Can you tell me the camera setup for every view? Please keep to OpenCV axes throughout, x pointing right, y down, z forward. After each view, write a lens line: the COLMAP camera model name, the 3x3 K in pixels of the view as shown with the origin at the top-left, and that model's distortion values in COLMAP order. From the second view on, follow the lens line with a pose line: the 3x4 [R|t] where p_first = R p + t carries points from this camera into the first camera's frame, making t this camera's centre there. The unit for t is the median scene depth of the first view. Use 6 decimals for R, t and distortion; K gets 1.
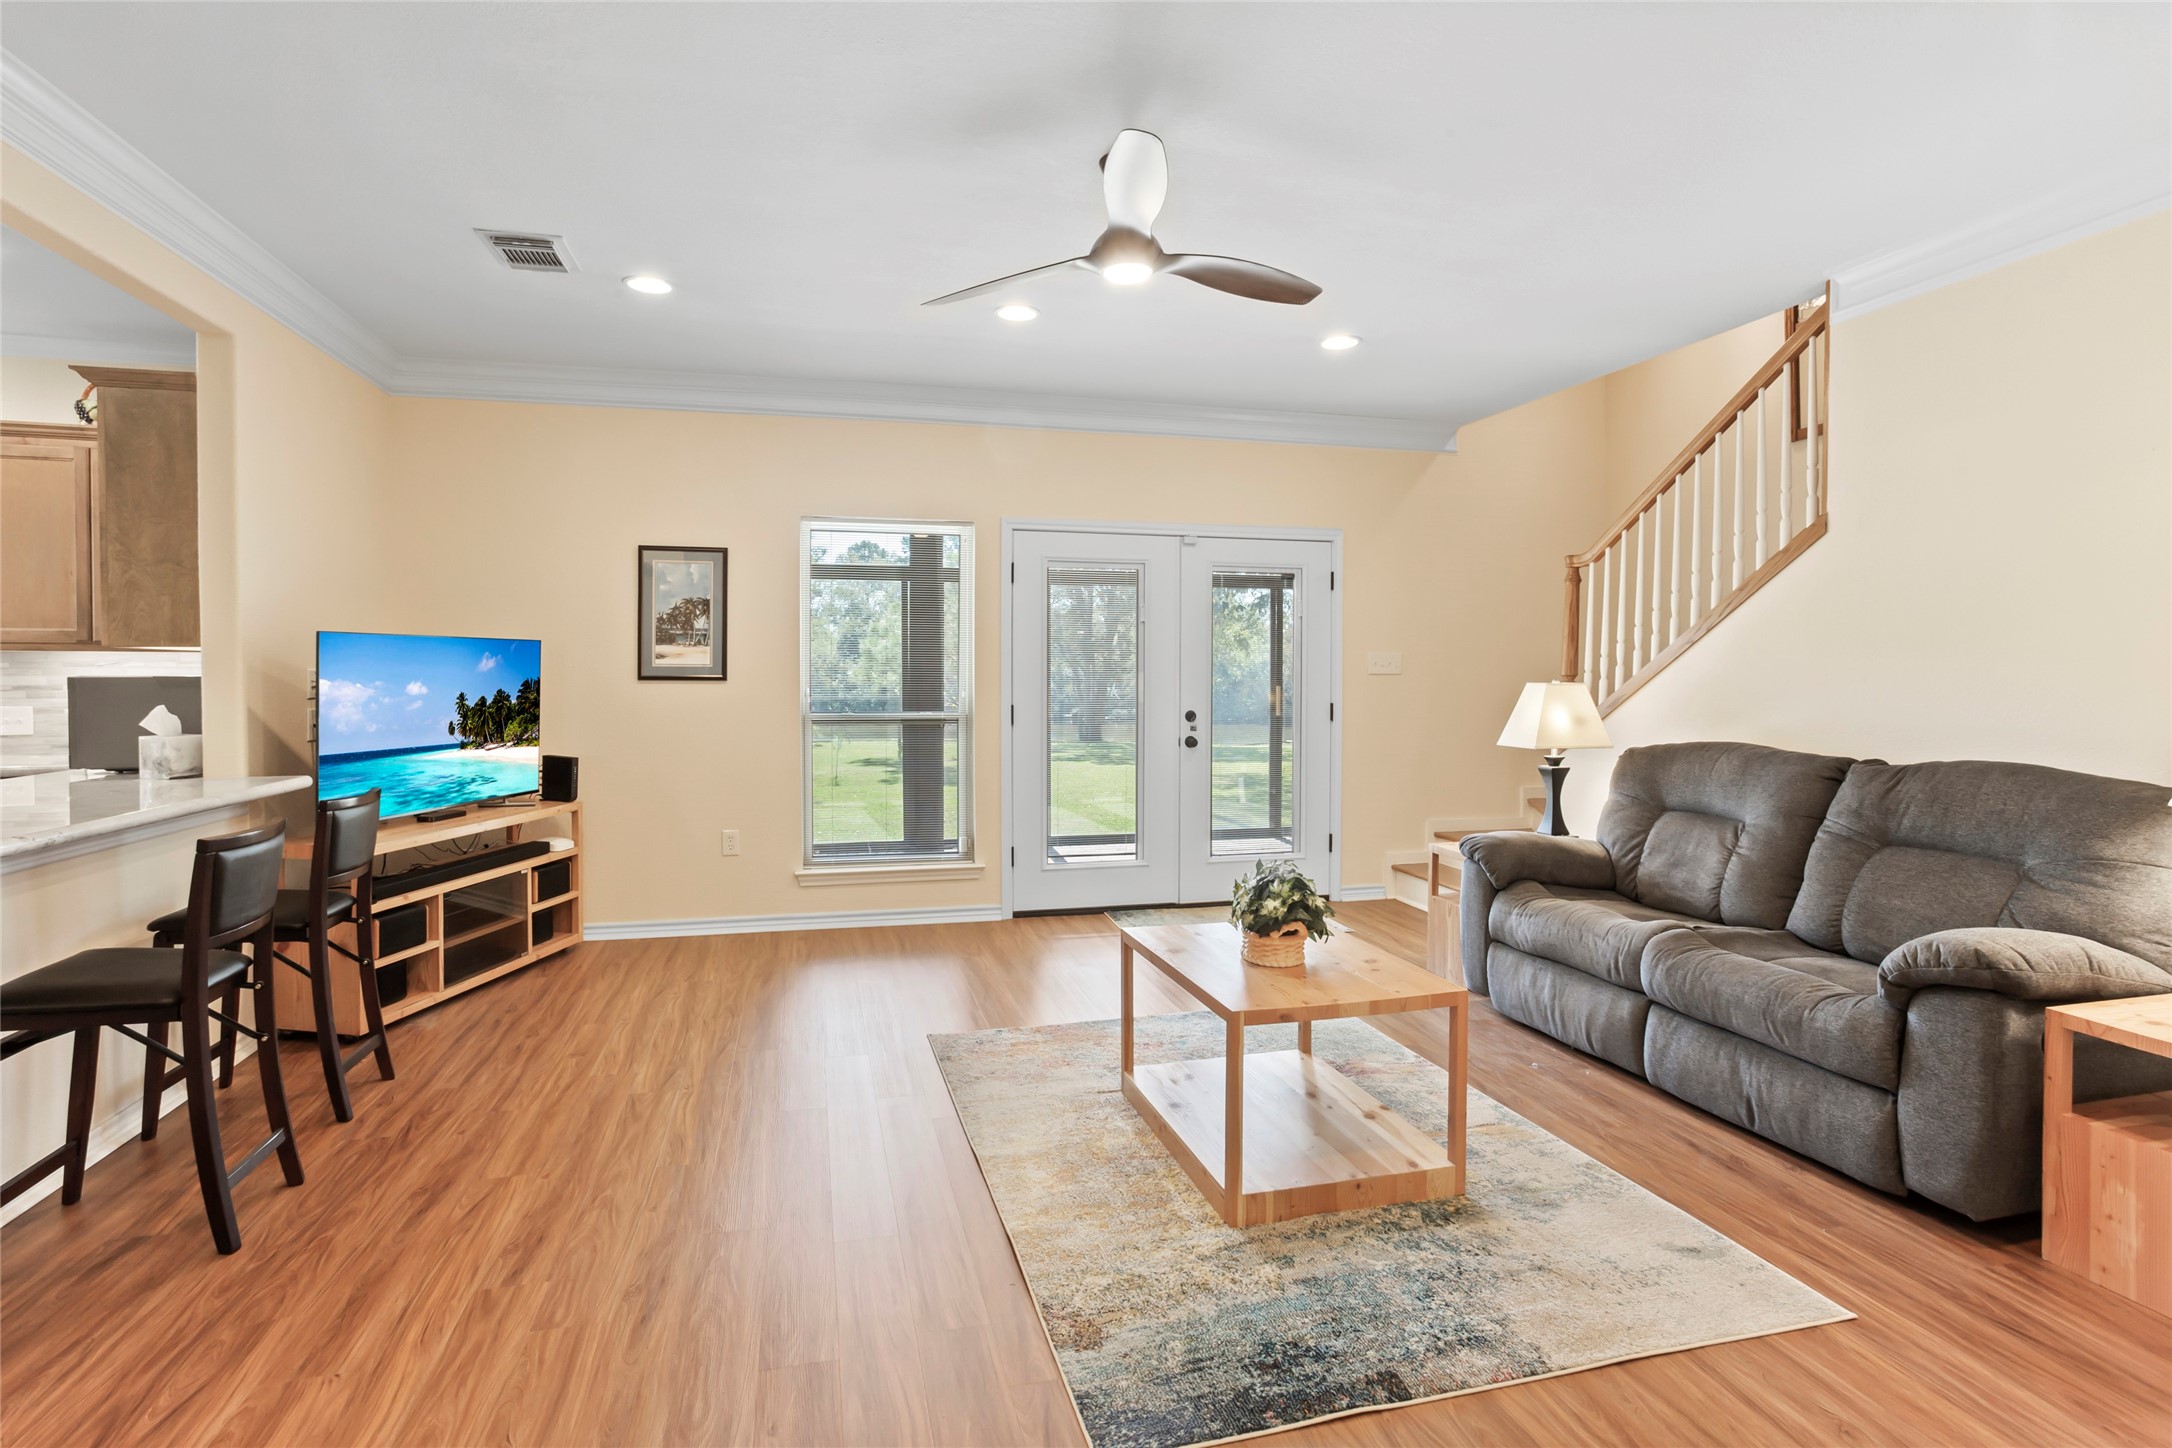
lens RADIAL K [[1060.4, 0, 1068.6], [0, 1060.4, 702.6], [0, 0, 1]] dist [-0.054227, 0.036098]
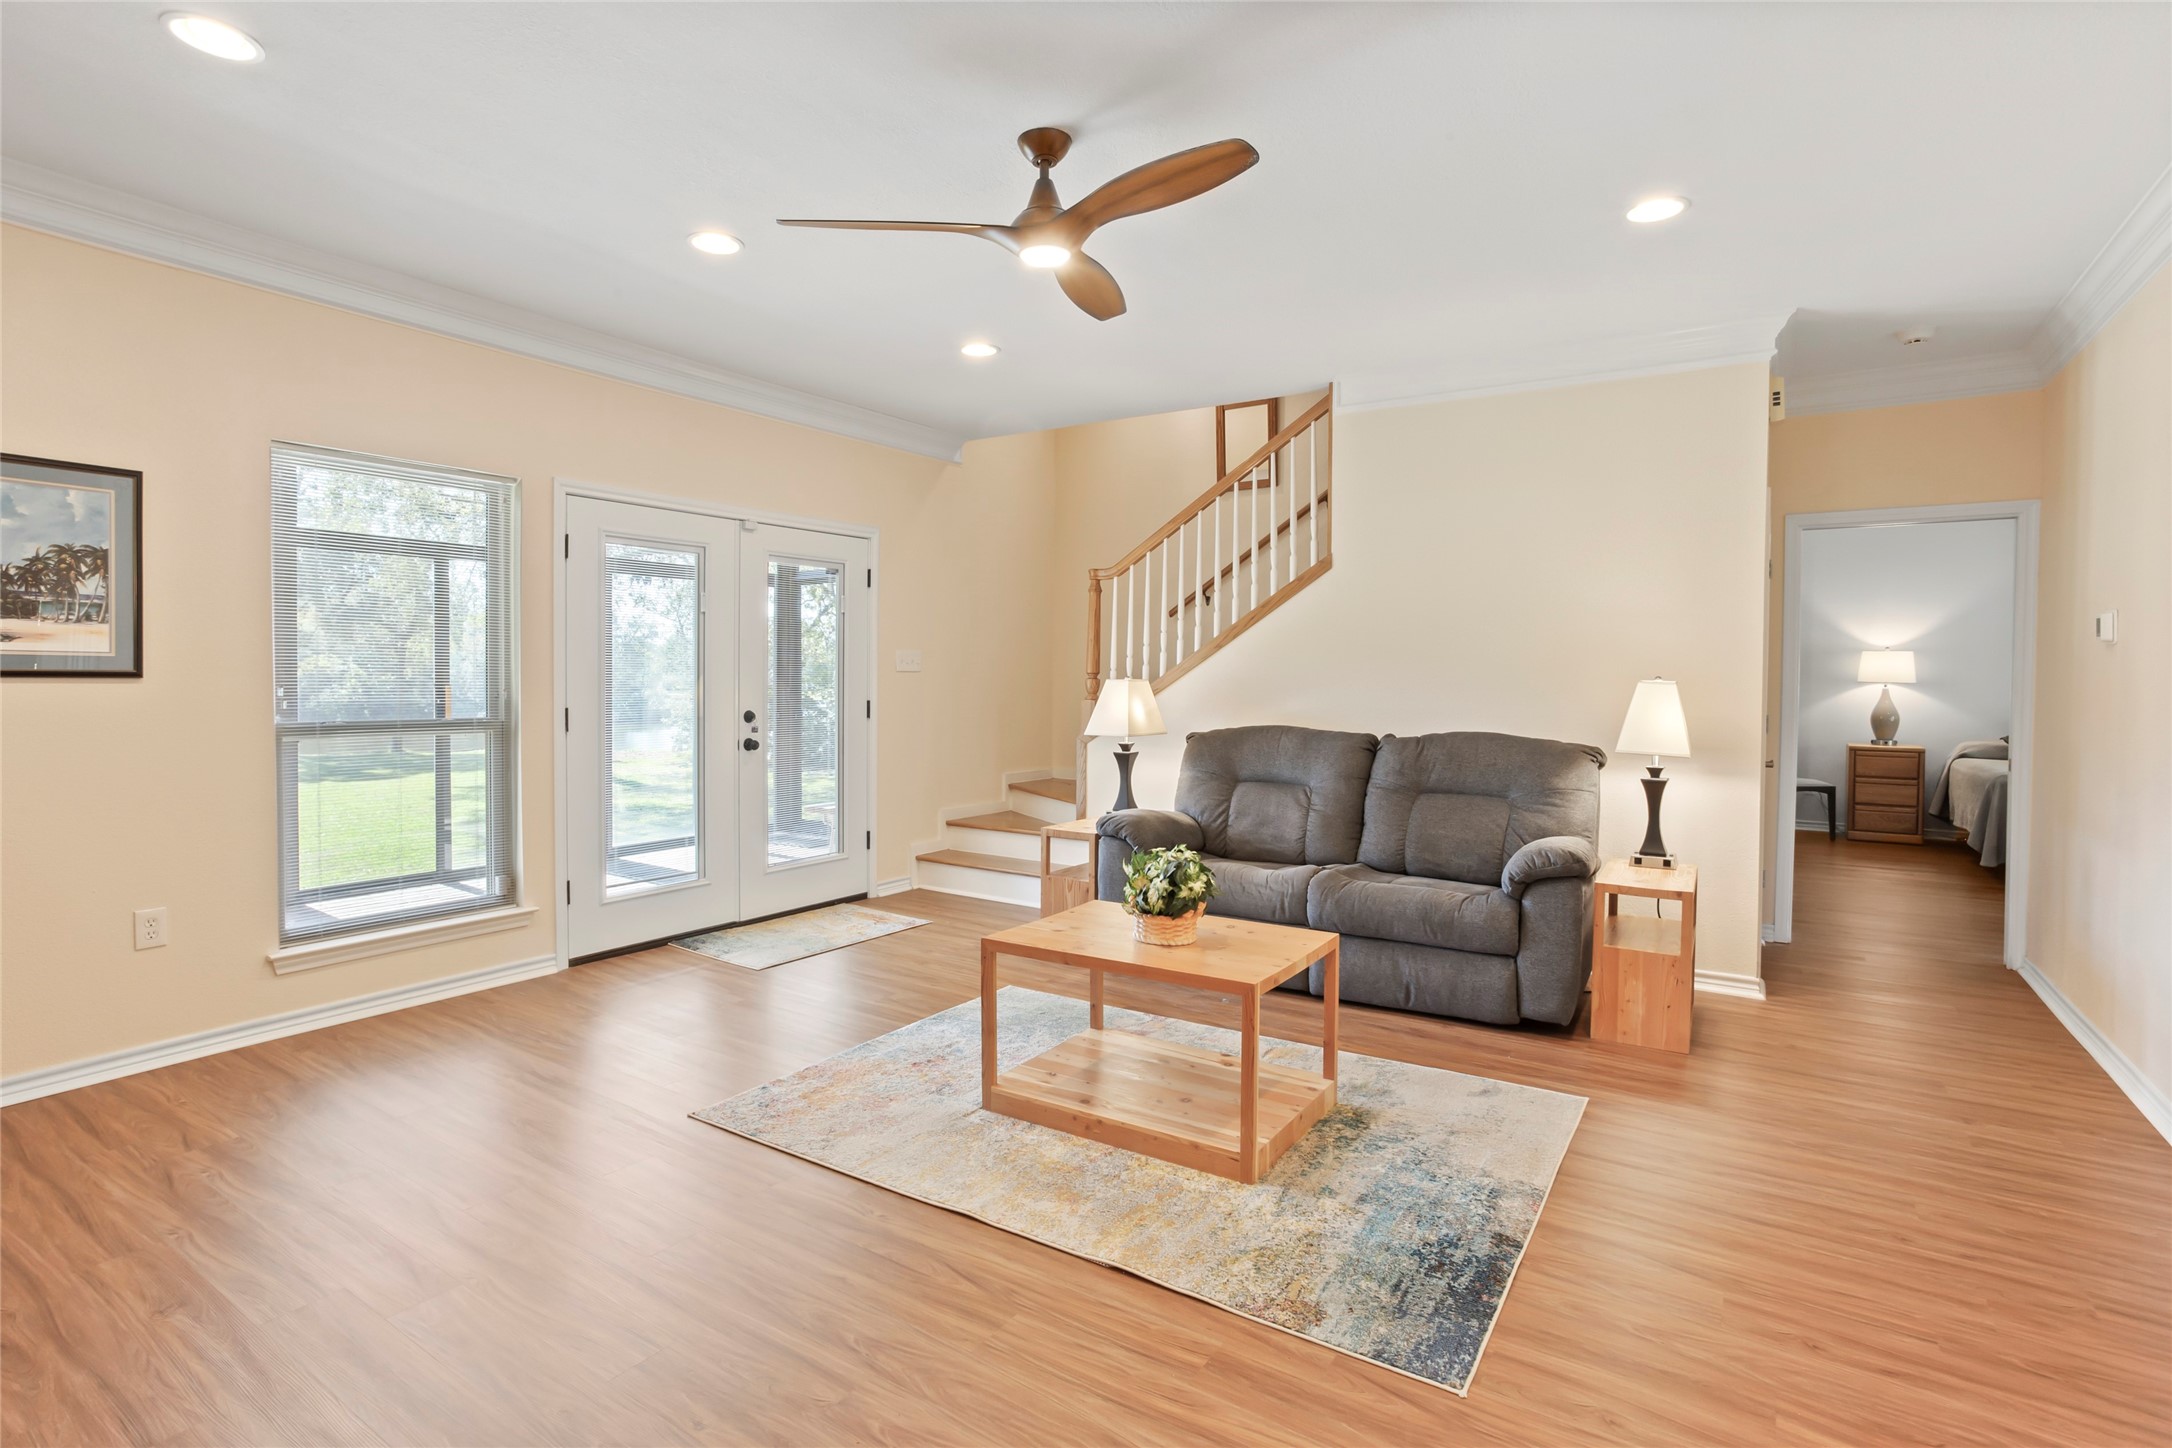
lens RADIAL K [[1060.4, 0, 1068.6], [0, 1060.4, 702.6], [0, 0, 1]] dist [-0.054227, 0.036098]
pose [[0.746209, -0.015407, 0.665533, -0.511346], [0.013451, 0.999877, 0.008065, -0.004981], [-0.665576, 0.002934, 0.746324, 0.233147]]
